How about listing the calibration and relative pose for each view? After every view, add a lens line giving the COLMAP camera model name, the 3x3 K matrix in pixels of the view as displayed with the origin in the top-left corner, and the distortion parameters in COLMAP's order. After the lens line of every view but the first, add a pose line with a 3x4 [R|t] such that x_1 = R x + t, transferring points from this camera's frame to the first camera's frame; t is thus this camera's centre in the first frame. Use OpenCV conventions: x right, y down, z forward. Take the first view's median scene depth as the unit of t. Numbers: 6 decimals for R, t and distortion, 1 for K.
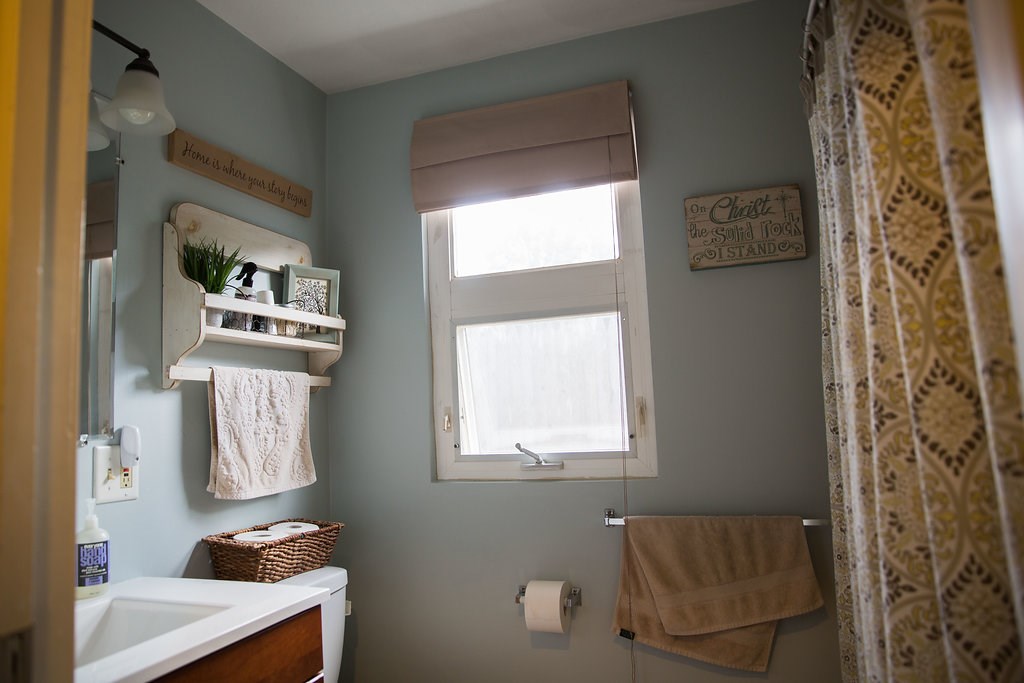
lens RADIAL K [[751.8, 0, 513.3], [0, 751.8, 333.8], [0, 0, 1]] dist [-0.054251, 0.004586]
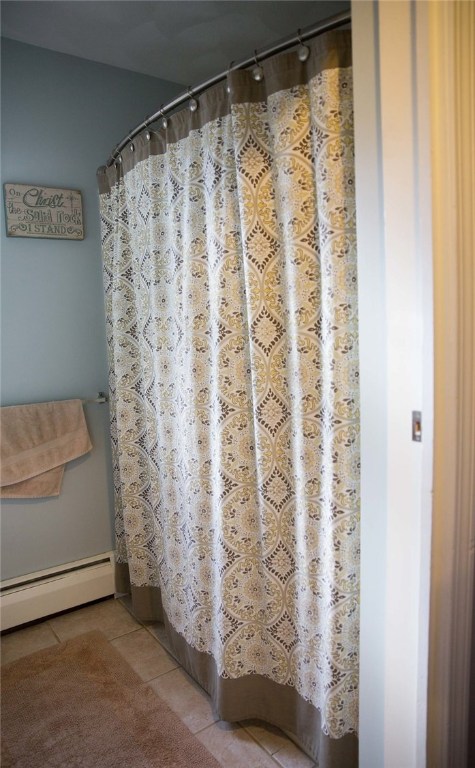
lens RADIAL K [[544.1, 0, 237.3], [0, 544.1, 386.1], [0, 0, 1]] dist [-0.038695, -0.000144]
pose [[0.562891, -0.070616, 0.823509, -0.410270], [-0.074945, 0.987879, 0.135938, 0.026075], [-0.823126, -0.138236, 0.550776, 0.047535]]
